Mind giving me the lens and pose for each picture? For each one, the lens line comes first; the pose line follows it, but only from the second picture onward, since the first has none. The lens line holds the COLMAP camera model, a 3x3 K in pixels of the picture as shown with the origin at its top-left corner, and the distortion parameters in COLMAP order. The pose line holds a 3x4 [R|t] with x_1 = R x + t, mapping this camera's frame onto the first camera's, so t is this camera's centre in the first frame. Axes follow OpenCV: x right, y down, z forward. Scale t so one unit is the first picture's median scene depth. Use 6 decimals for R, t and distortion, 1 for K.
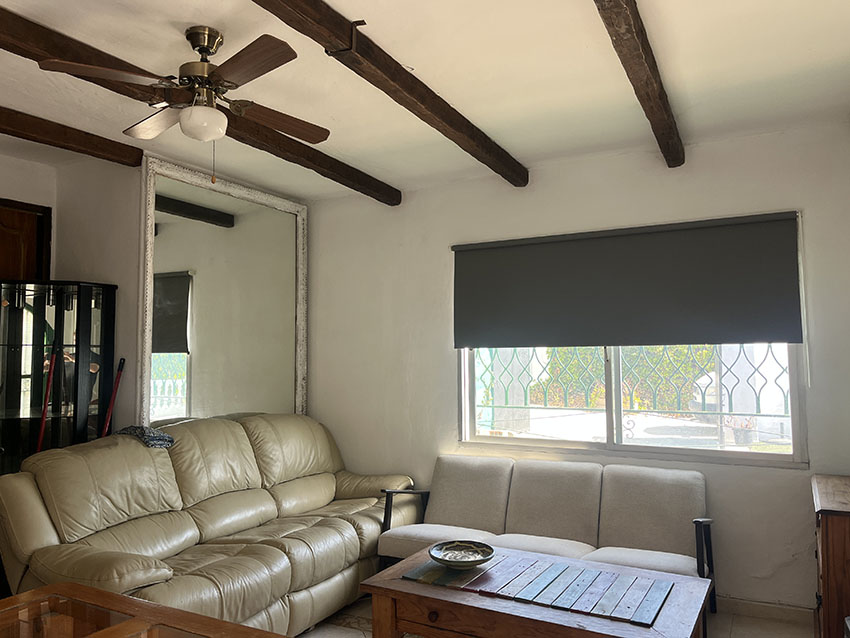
lens RADIAL K [[646.7, 0, 422.1], [0, 646.7, 311.8], [0, 0, 1]] dist [0.064438, -0.086397]
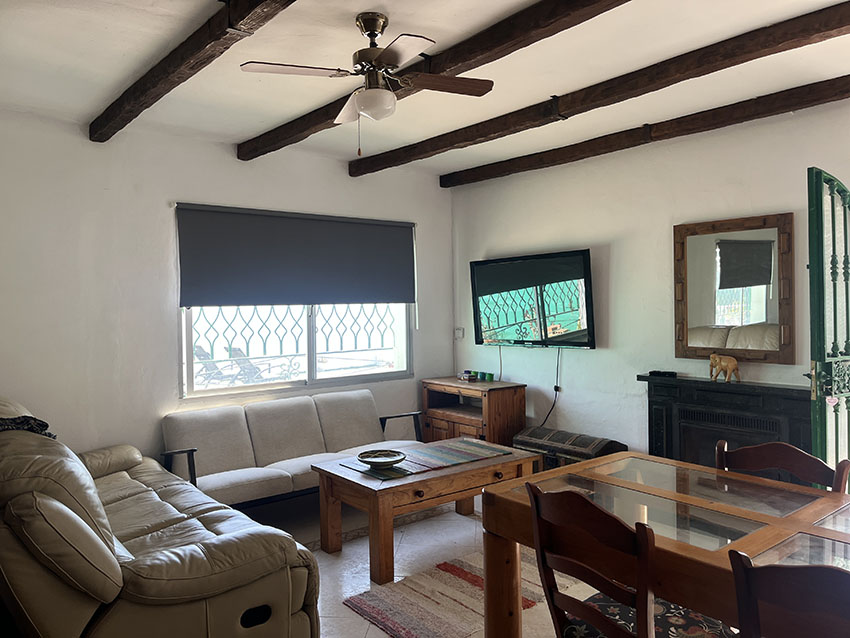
lens RADIAL K [[646.7, 0, 422.1], [0, 646.7, 311.8], [0, 0, 1]] dist [0.064438, -0.086397]
pose [[0.367513, -0.000439, 0.930018, -0.785330], [-0.043785, 0.998883, 0.017774, 0.031924], [-0.928987, -0.047253, 0.367083, 0.303597]]
